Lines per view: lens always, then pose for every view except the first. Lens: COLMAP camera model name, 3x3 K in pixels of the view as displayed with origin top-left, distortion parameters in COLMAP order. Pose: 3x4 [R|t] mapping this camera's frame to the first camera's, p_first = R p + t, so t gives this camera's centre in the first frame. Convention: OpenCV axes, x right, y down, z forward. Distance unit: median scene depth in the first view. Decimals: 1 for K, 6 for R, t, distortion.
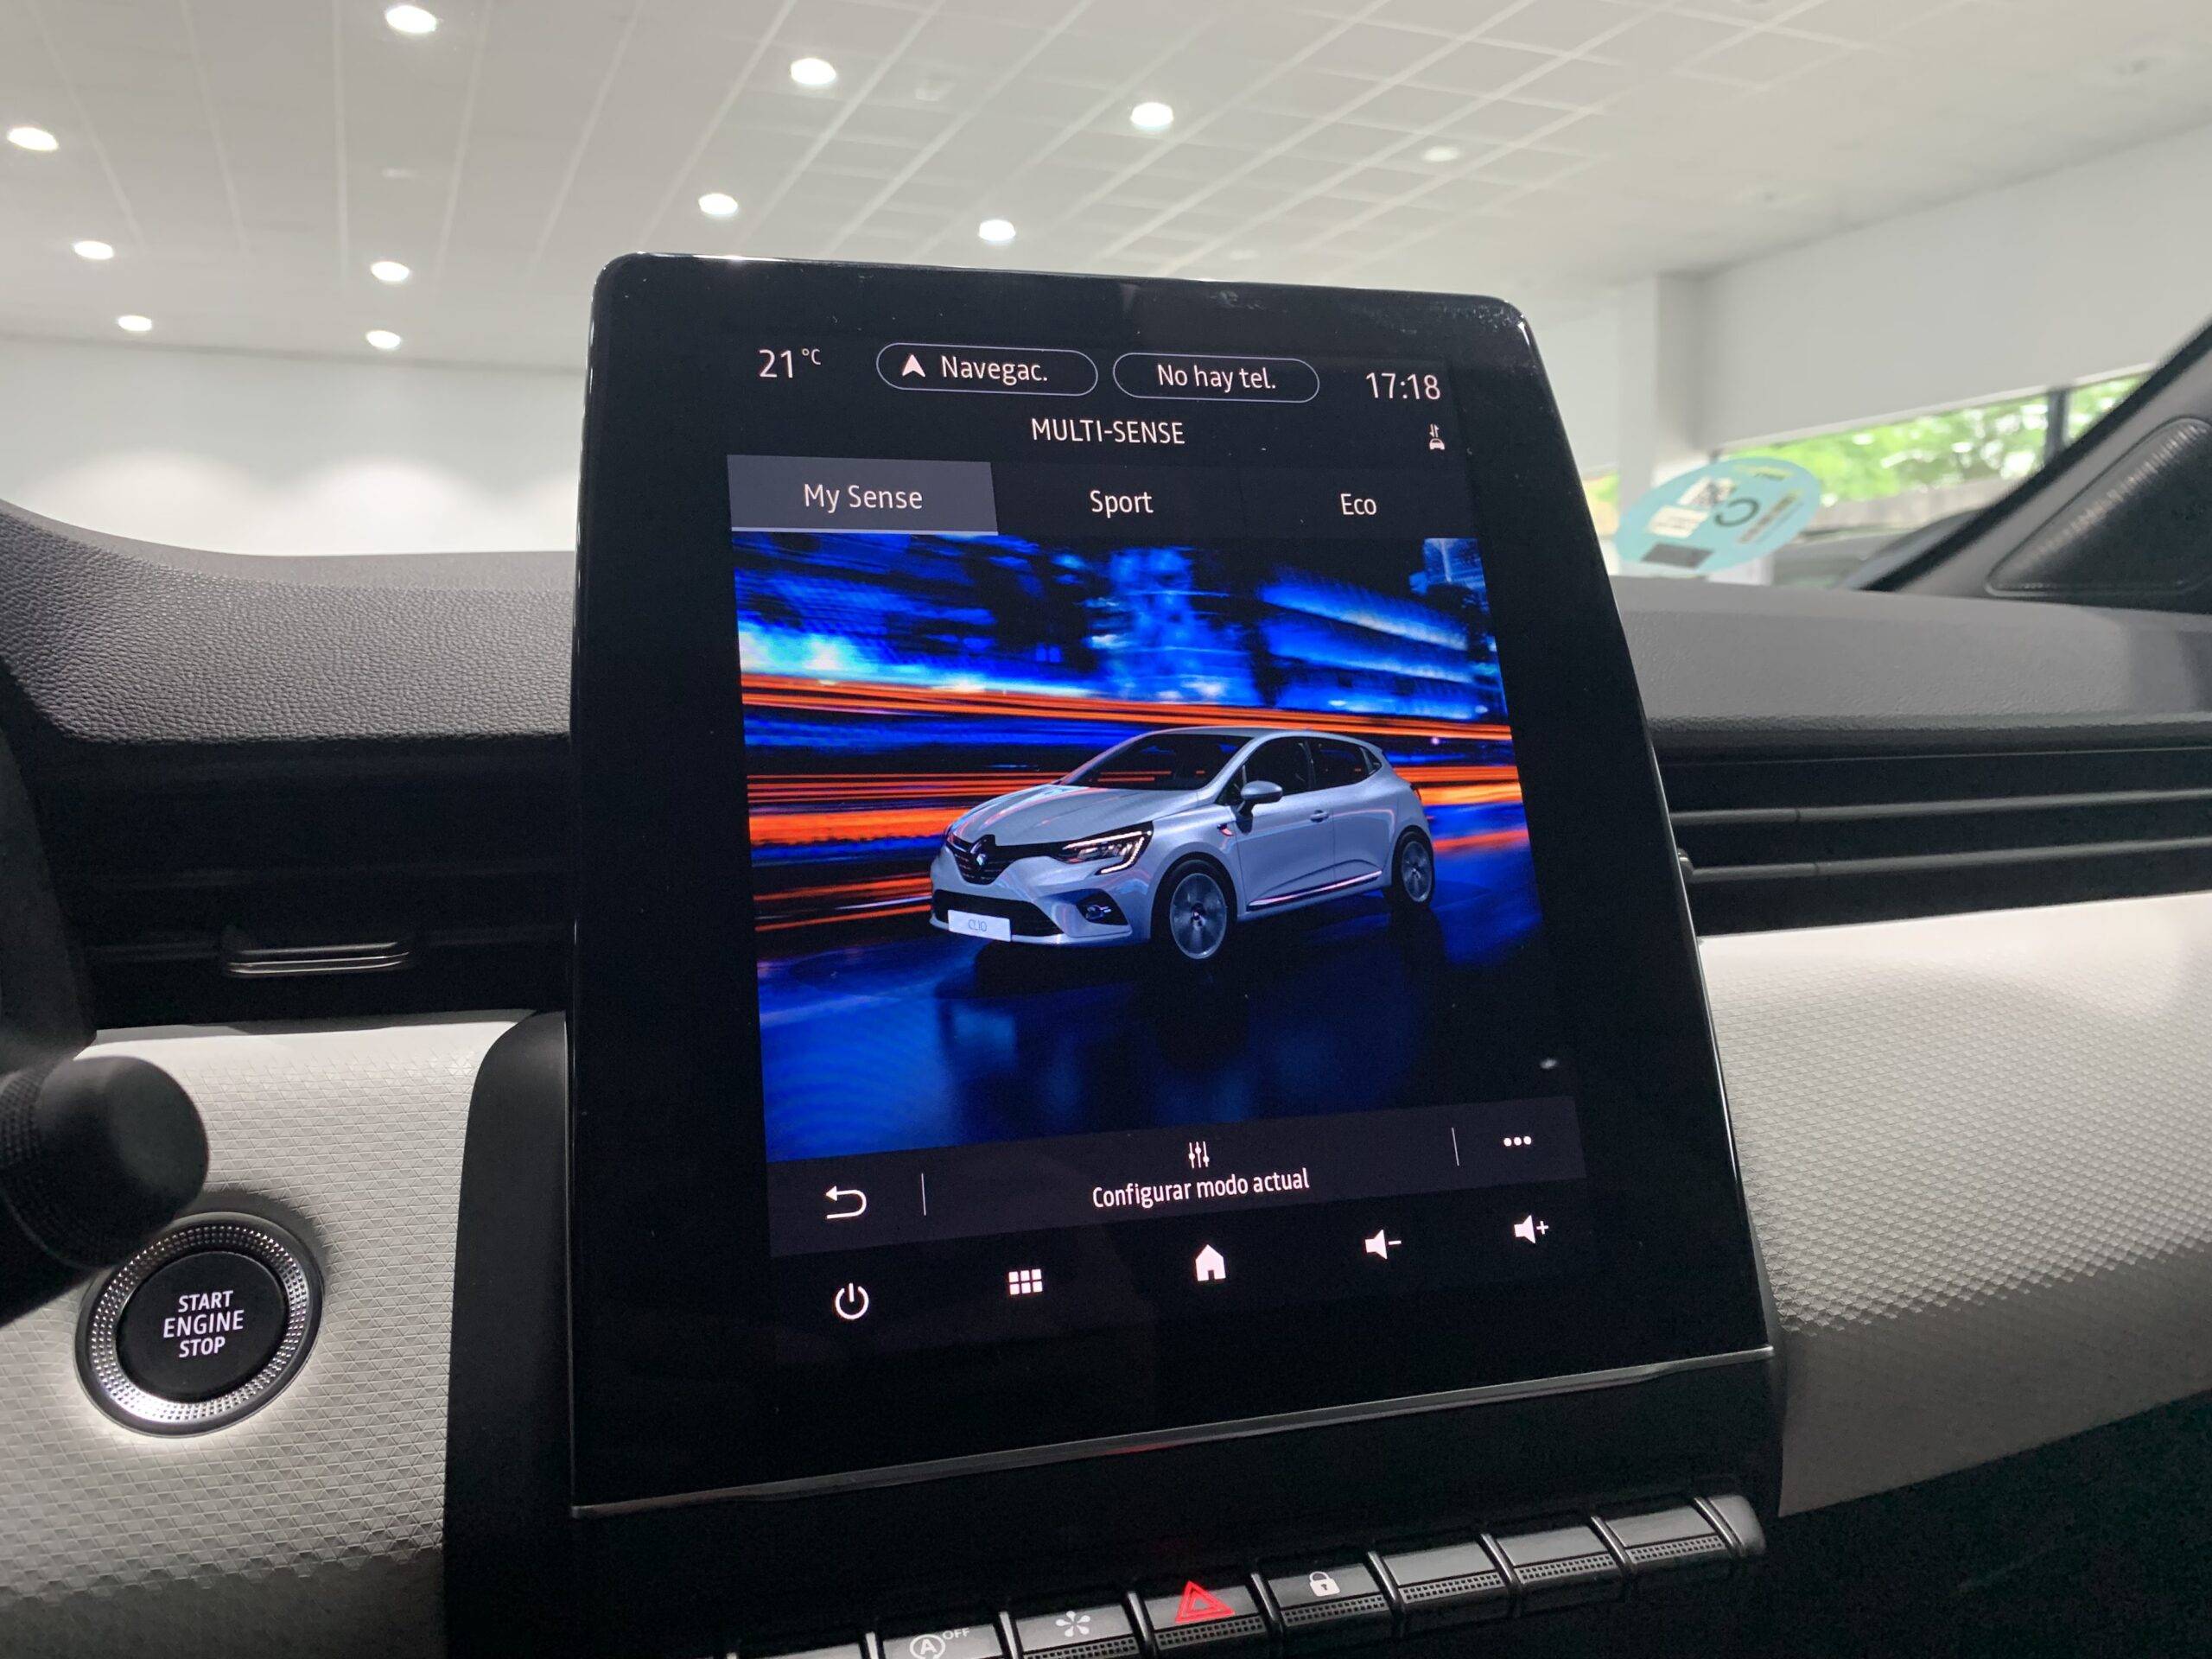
lens RADIAL K [[1692.1, 0, 1110.6], [0, 1692.1, 827.3], [0, 0, 1]] dist [0.034184, -0.030458]
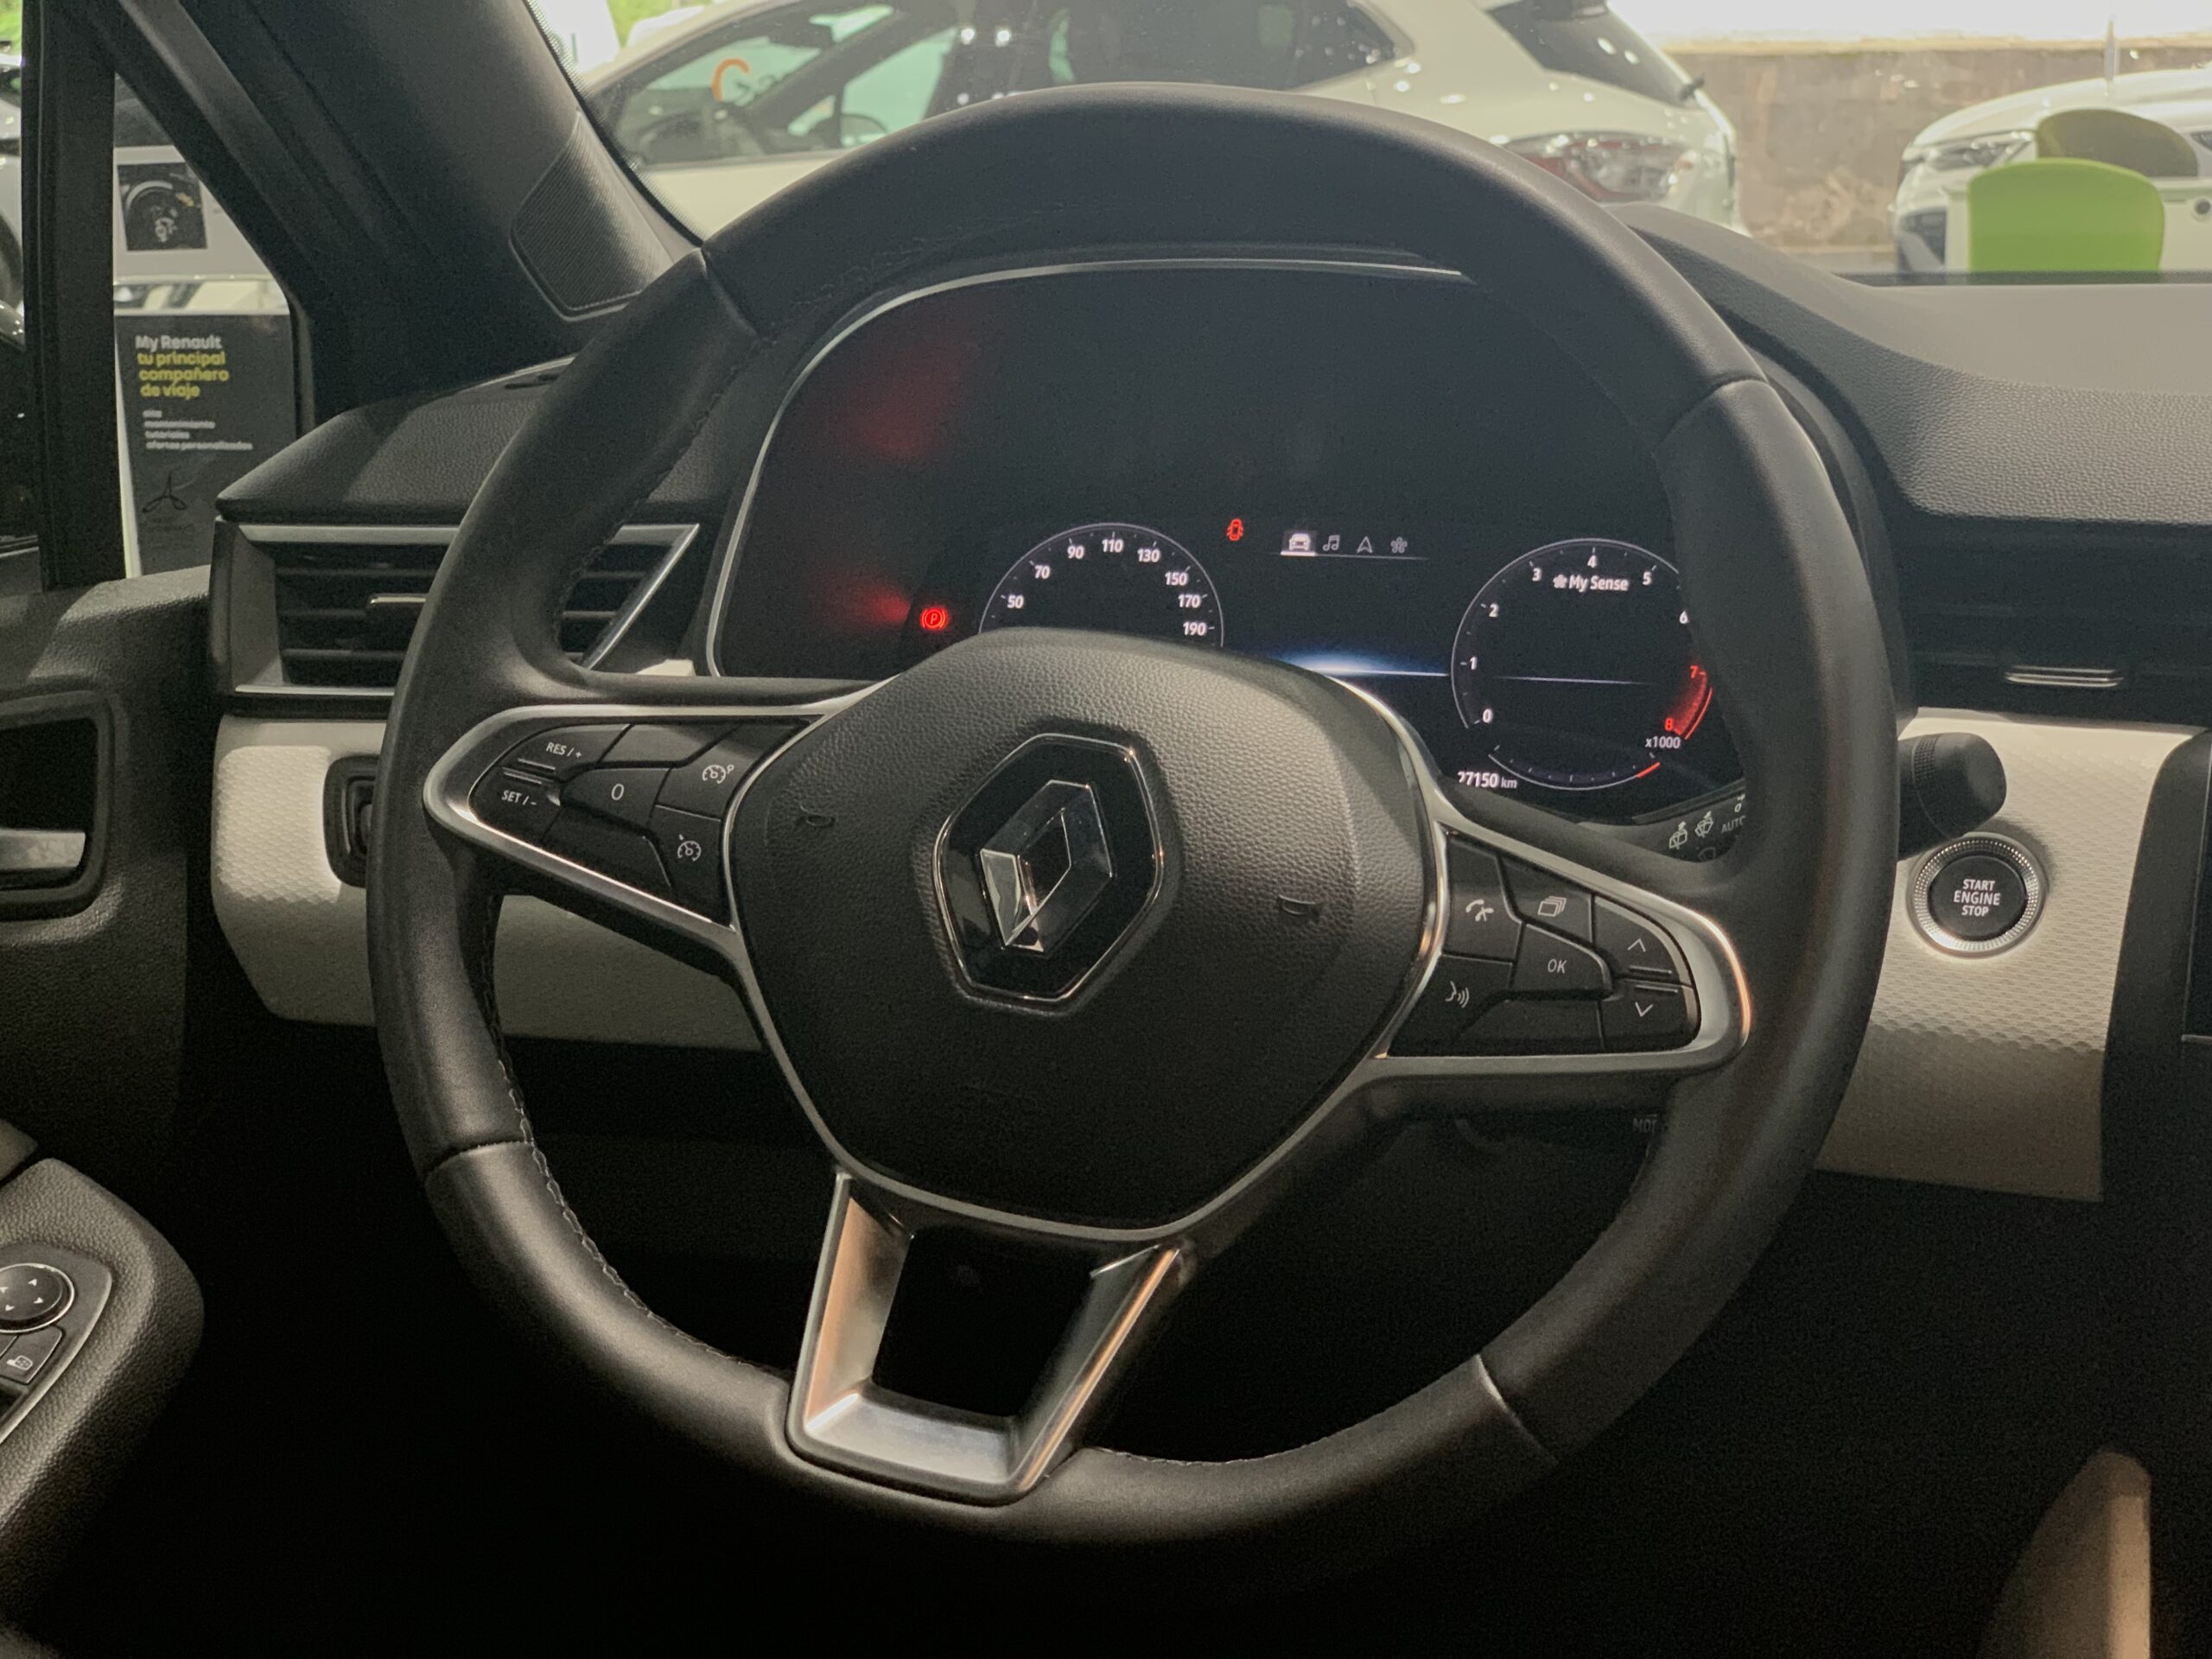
lens RADIAL K [[3325.7, 0, 1111.5], [0, 3325.7, 826.6], [0, 0, 1]] dist [0.078792, 0.000000]
pose [[0.762048, 0.141816, -0.631800, 0.841565], [-0.048563, 0.985491, 0.162632, -0.252802], [0.645697, -0.093252, 0.757878, -1.937414]]
